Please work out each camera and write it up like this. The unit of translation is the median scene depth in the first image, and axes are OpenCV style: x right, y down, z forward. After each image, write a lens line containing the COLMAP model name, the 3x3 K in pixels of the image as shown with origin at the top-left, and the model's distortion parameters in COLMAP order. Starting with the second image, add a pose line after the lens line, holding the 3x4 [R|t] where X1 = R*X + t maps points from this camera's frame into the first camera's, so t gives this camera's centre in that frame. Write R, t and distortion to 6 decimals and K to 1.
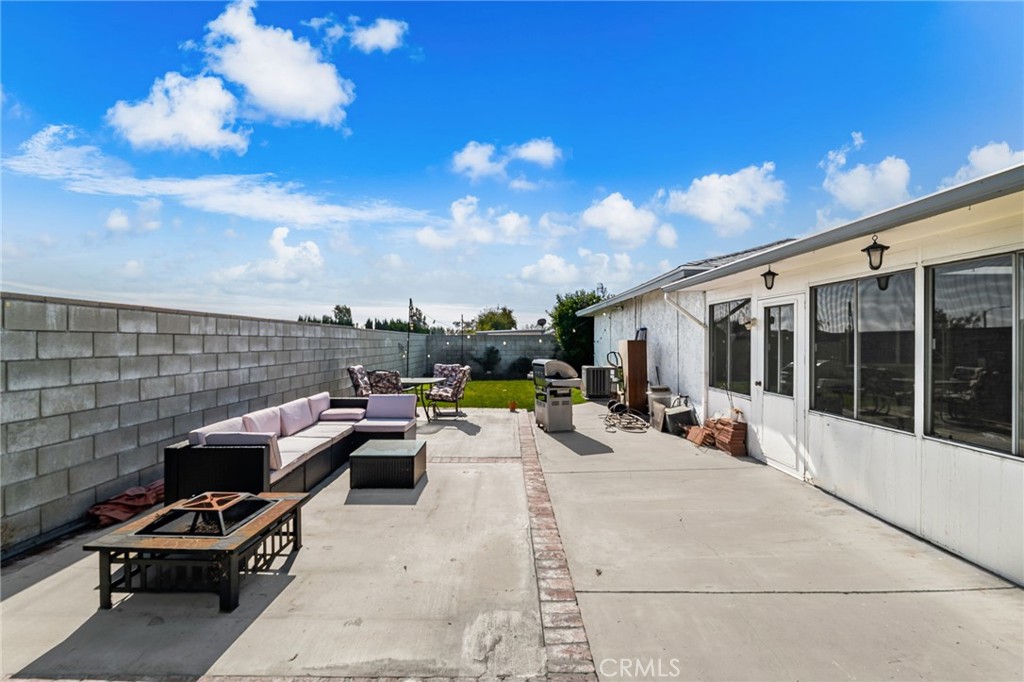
lens RADIAL K [[427.4, 0, 512.6], [0, 427.4, 349.7], [0, 0, 1]] dist [-0.021228, 0.000120]
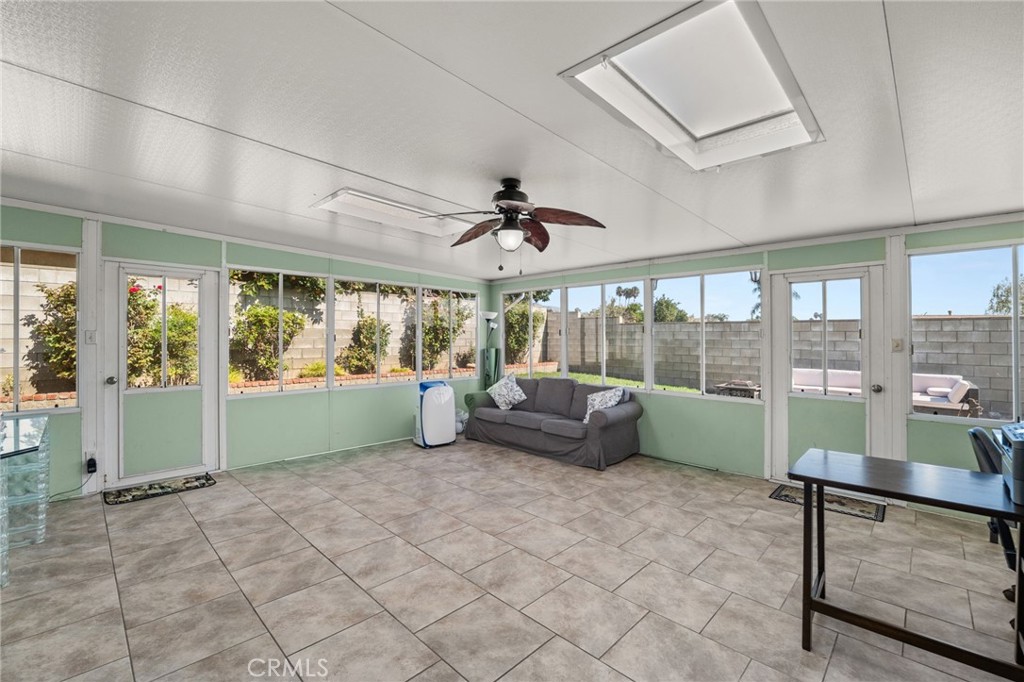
lens RADIAL K [[427.4, 0, 512.6], [0, 427.4, 349.7], [0, 0, 1]] dist [-0.021228, 0.000120]
pose [[-0.695087, 0.009922, -0.718858, 1.336406], [-0.024468, 0.998999, 0.037447, 0.011984], [0.718510, 0.043618, -0.694148, 0.903822]]
